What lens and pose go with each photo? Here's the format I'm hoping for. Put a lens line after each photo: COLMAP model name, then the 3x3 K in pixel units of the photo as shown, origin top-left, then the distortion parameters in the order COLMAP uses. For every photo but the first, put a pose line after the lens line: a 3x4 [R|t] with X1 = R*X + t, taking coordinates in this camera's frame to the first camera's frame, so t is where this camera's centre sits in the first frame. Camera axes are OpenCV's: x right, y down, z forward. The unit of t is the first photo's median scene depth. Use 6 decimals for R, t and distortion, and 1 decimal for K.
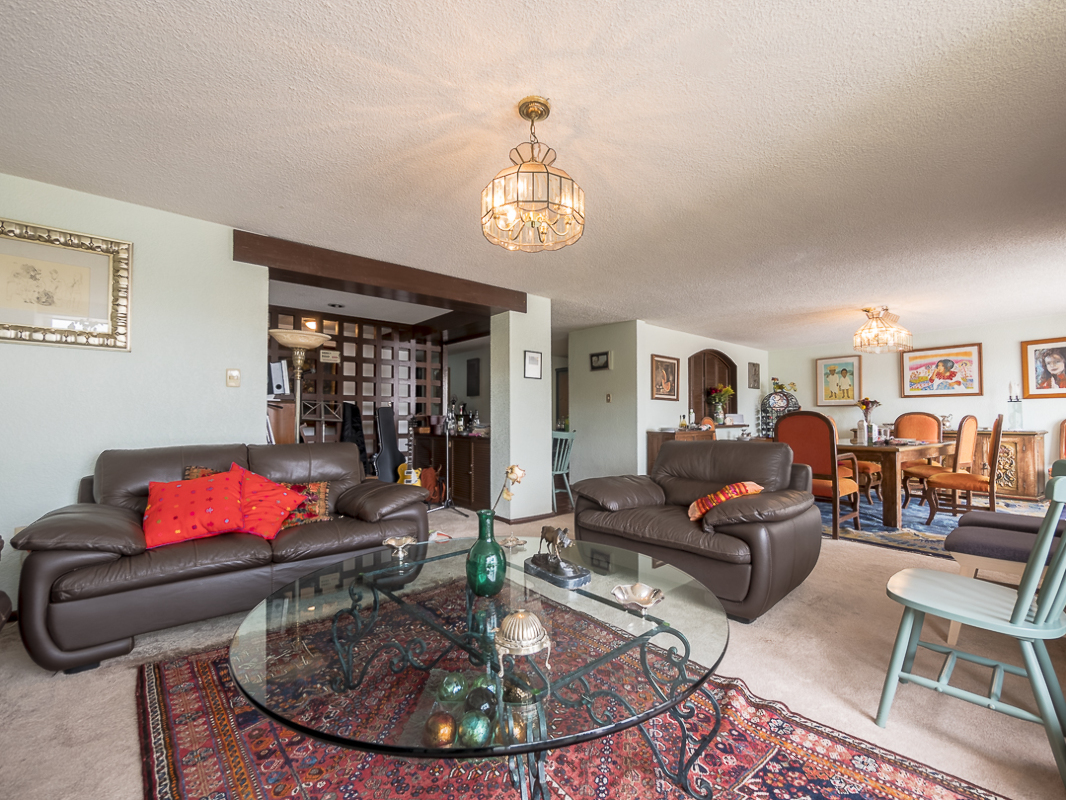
lens RADIAL K [[478.9, 0, 523.3], [0, 478.9, 408.2], [0, 0, 1]] dist [0.002314, 0.000322]
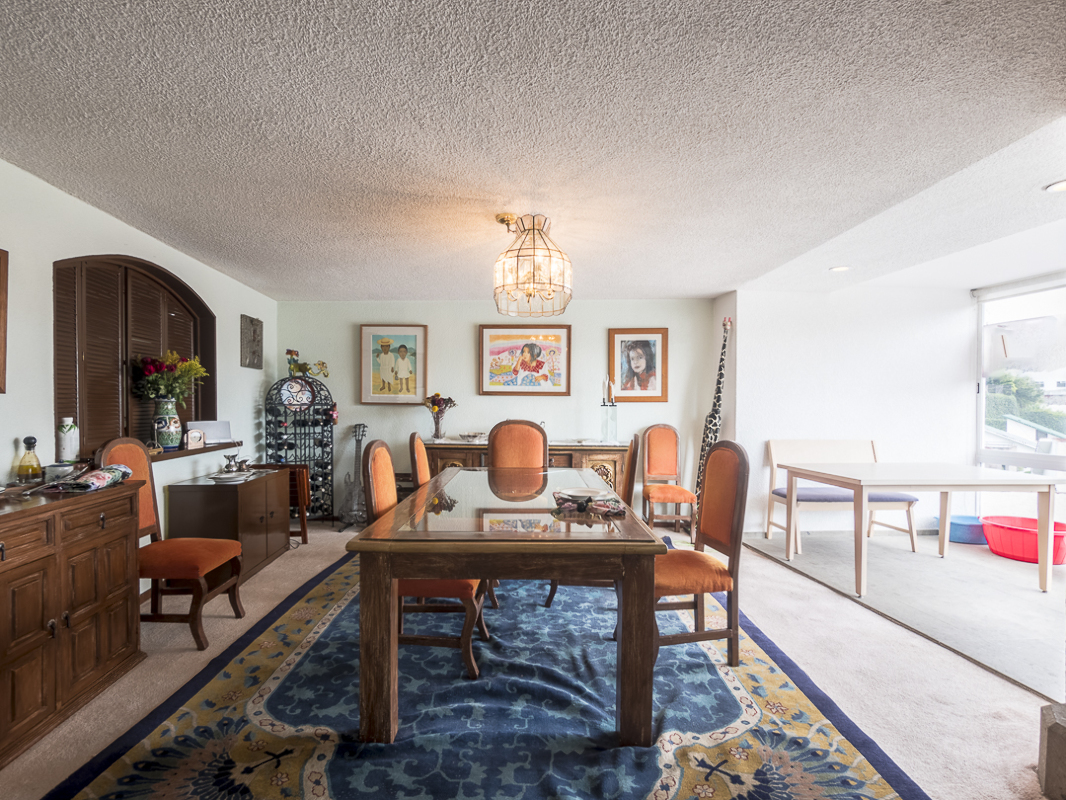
lens RADIAL K [[478.9, 0, 523.3], [0, 478.9, 408.2], [0, 0, 1]] dist [0.002314, 0.000322]
pose [[0.550911, -0.007804, 0.834528, 0.248564], [-0.024479, 0.999375, 0.025505, -0.020761], [-0.834205, -0.034480, 0.550375, 0.552541]]
